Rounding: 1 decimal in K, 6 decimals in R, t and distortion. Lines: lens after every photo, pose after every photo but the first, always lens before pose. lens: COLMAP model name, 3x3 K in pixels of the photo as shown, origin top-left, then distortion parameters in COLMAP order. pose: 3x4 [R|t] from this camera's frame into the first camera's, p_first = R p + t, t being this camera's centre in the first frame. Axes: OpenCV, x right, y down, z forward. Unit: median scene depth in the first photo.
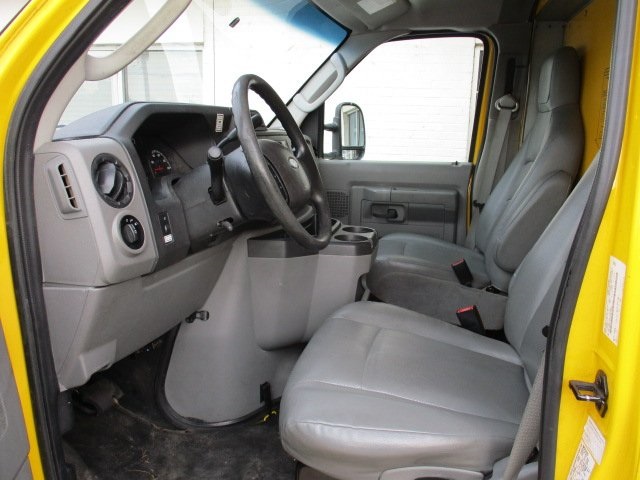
lens RADIAL K [[540.7, 0, 323.9], [0, 540.7, 240.0], [0, 0, 1]] dist [-0.004048, -0.005563]
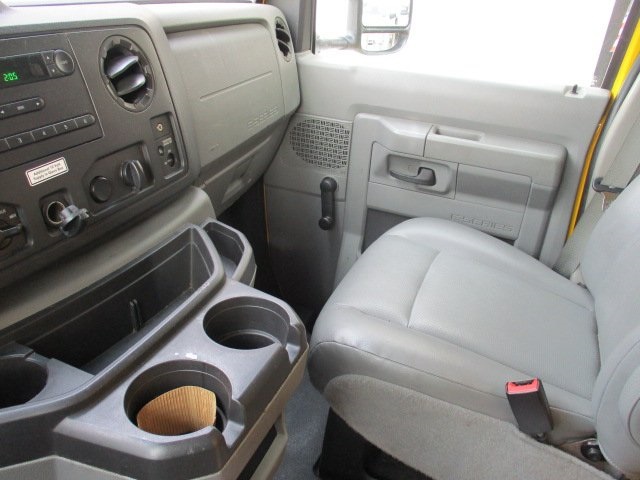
lens RADIAL K [[540.7, 0, 323.9], [0, 540.7, 240.0], [0, 0, 1]] dist [-0.004048, -0.005563]
pose [[0.981280, 0.130282, -0.141834, 0.112060], [-0.089217, 0.960186, 0.264733, -0.119393], [0.170677, -0.247123, 0.953834, 0.473226]]
